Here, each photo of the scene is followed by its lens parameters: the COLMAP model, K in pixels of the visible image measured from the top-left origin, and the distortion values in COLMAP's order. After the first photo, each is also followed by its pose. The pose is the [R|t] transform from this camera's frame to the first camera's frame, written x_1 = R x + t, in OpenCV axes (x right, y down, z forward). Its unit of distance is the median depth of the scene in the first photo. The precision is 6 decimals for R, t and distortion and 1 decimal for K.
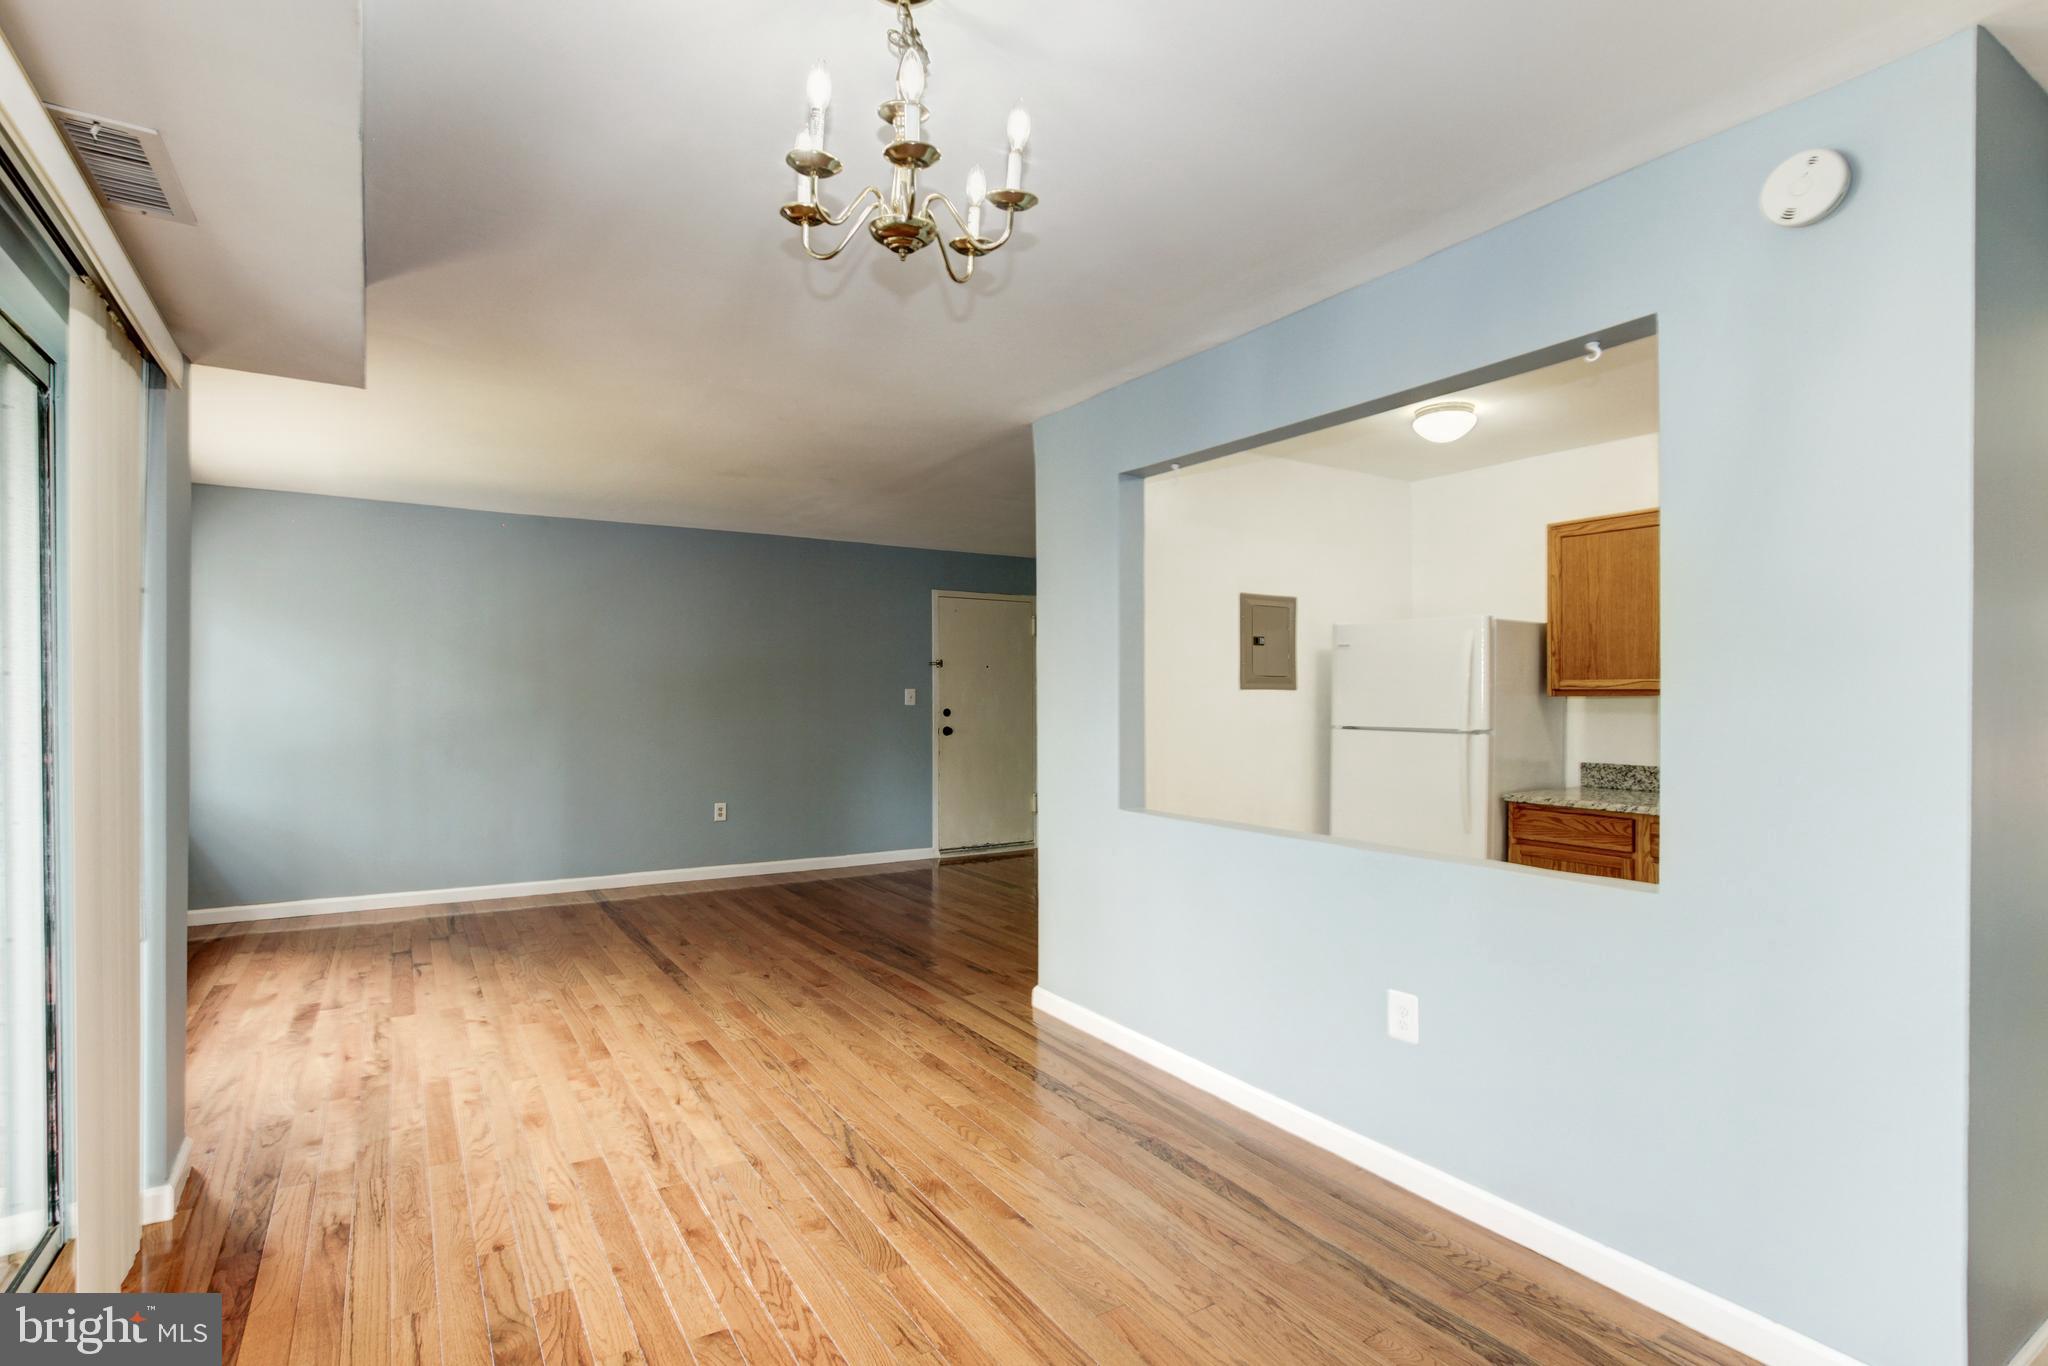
lens RADIAL K [[994.7, 0, 1032.0], [0, 994.7, 710.8], [0, 0, 1]] dist [-0.019833, -0.000057]
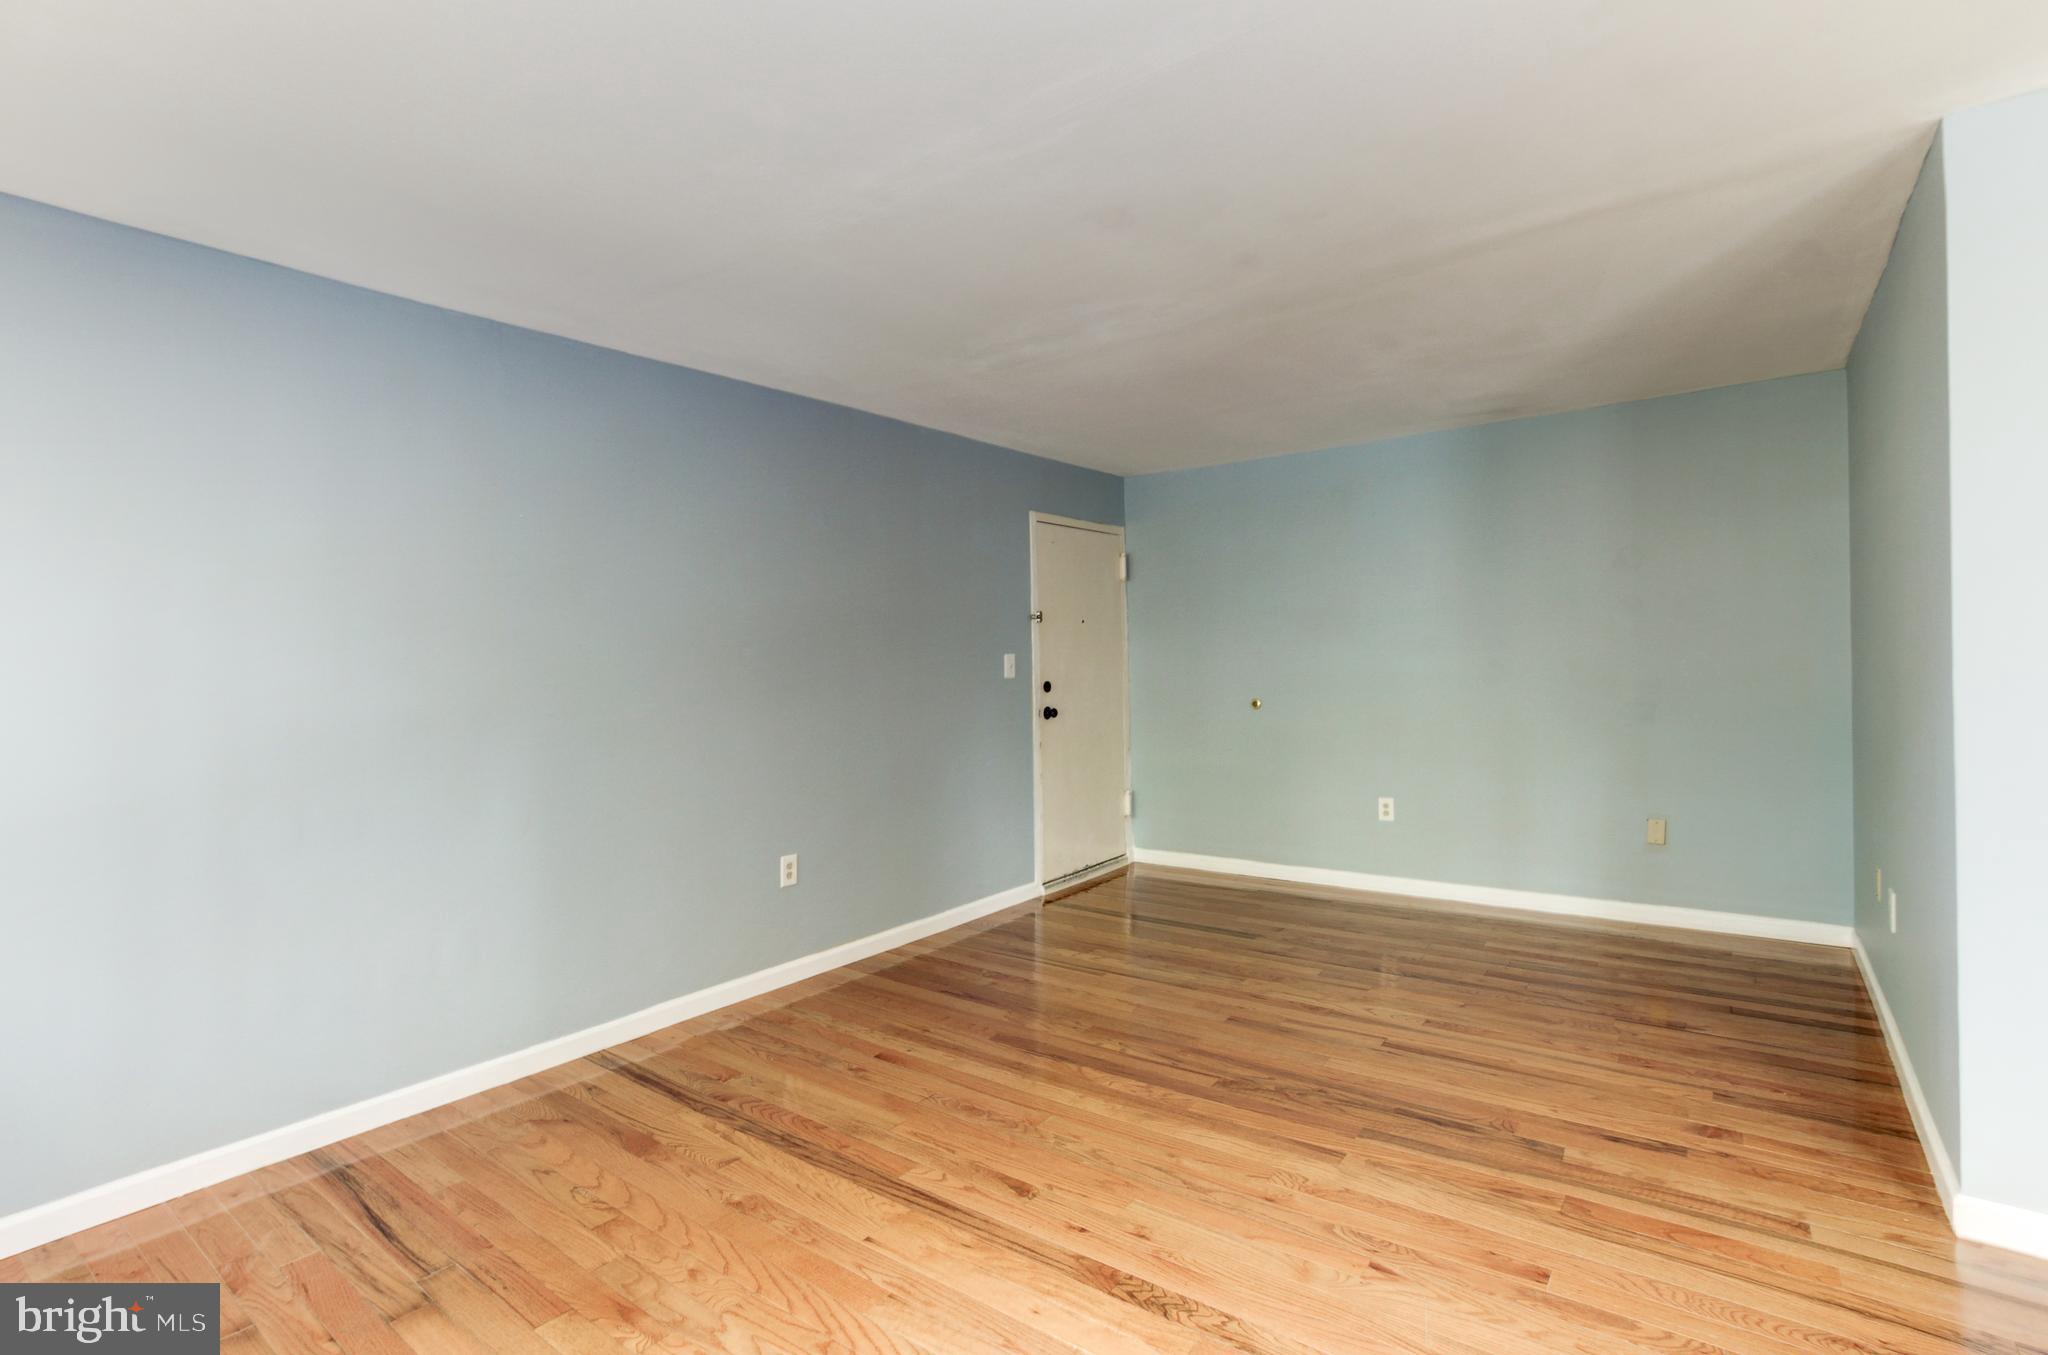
lens RADIAL K [[953.9, 0, 1059.2], [0, 953.9, 673.0], [0, 0, 1]] dist [-0.010432, -0.000060]
pose [[0.930932, -0.031051, 0.363871, -0.599357], [0.032382, 0.999473, 0.002442, -0.017334], [-0.363755, 0.009510, 0.931446, 0.685351]]
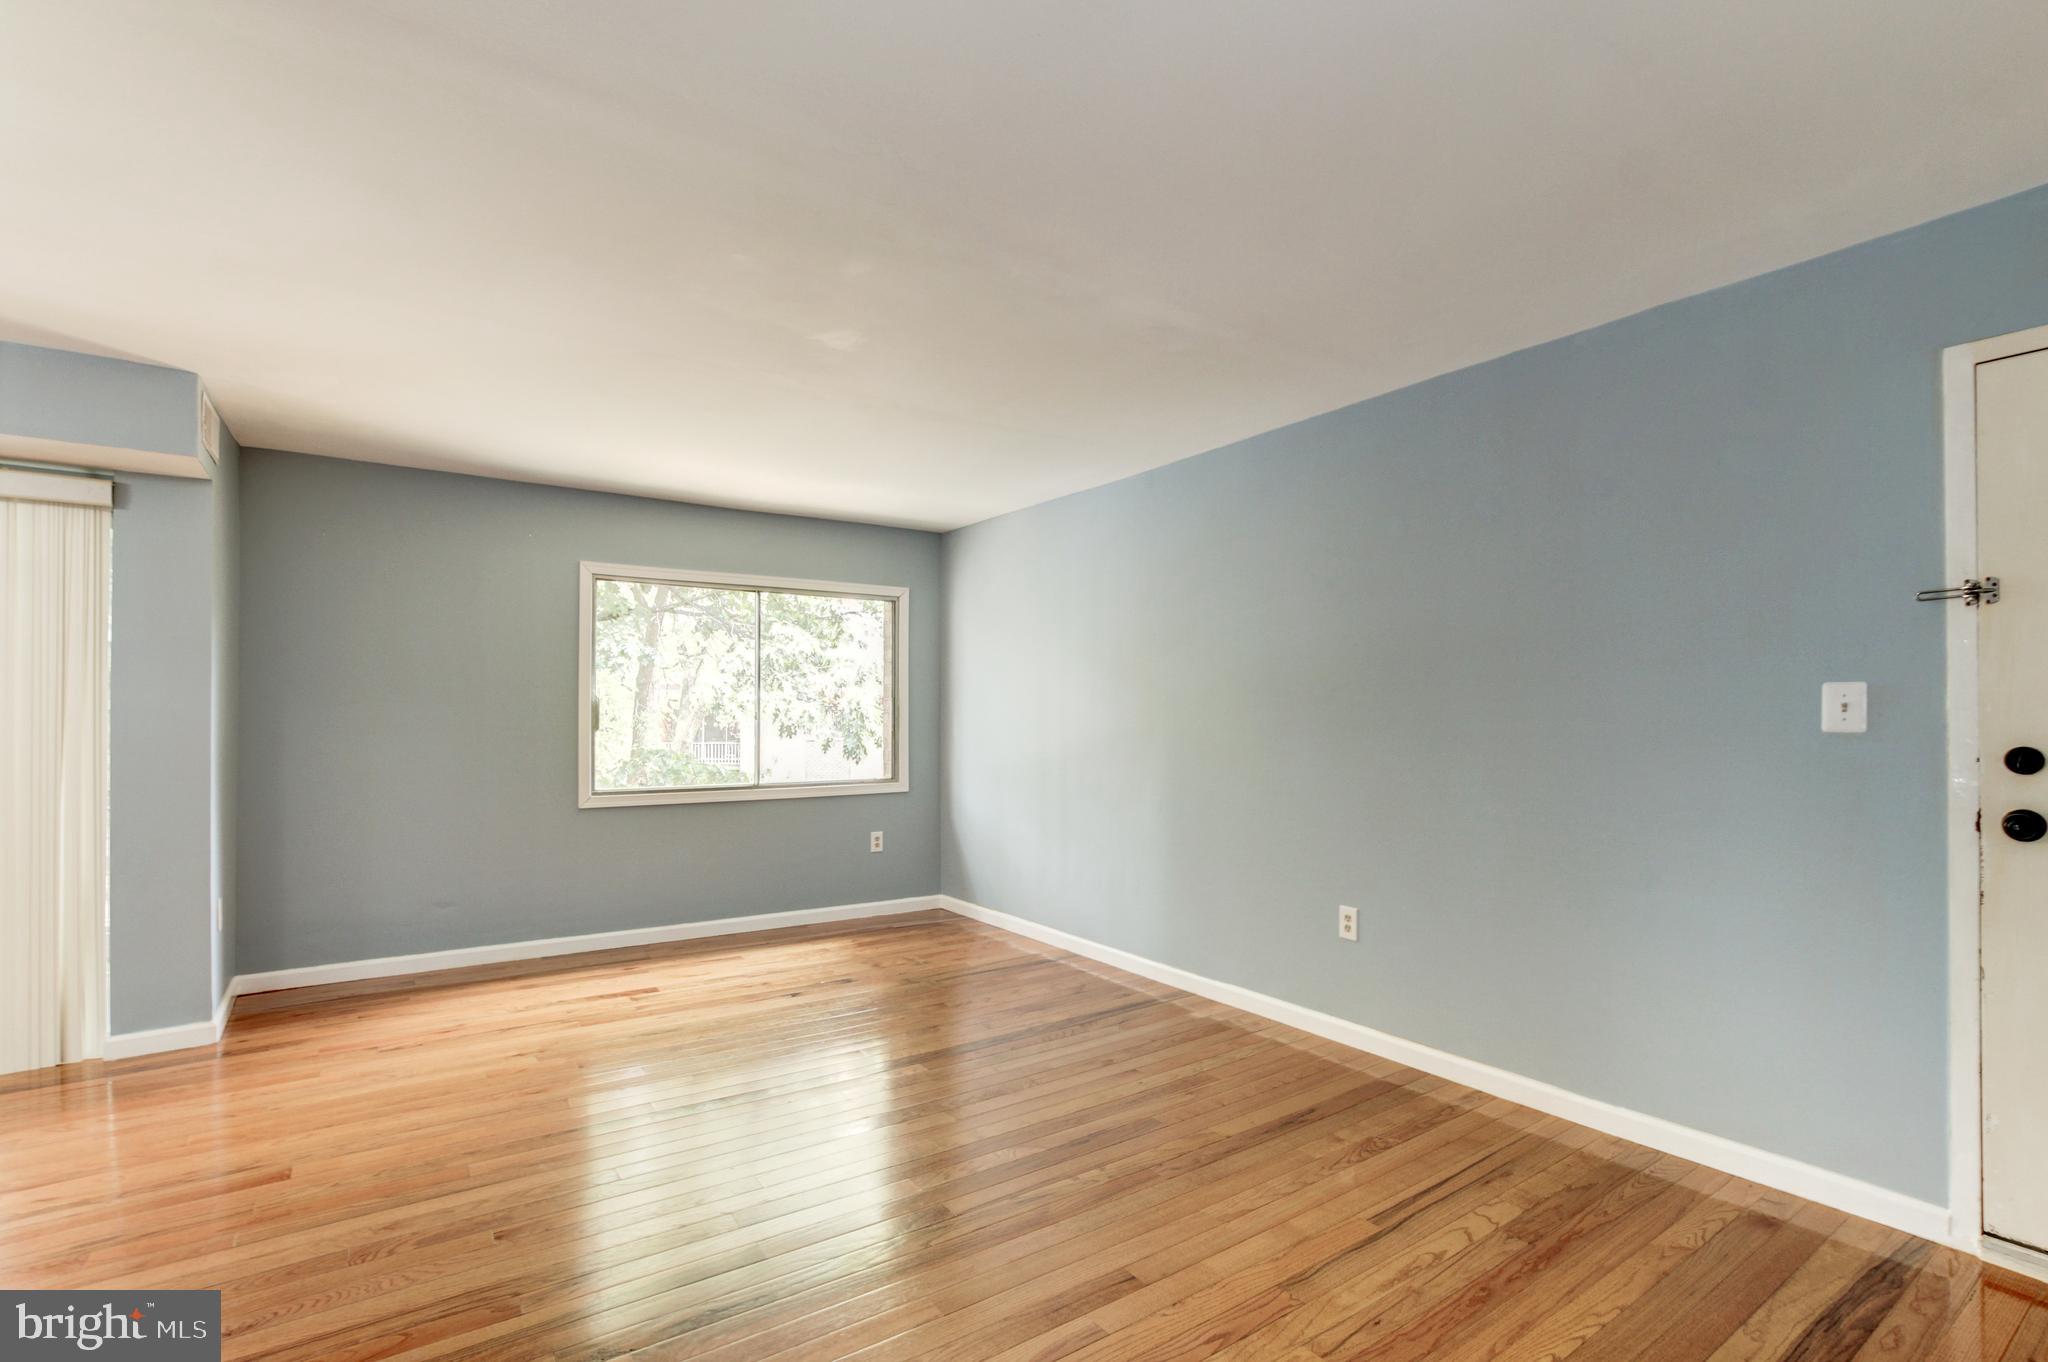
lens RADIAL K [[939.9, 0, 985.5], [0, 939.9, 714.6], [0, 0, 1]] dist [-0.007290, -0.000267]
pose [[0.014144, -0.001967, -0.999898, 0.322886], [-0.009469, 0.999953, -0.002101, -0.014578], [0.999855, 0.009498, 0.014125, 1.302702]]
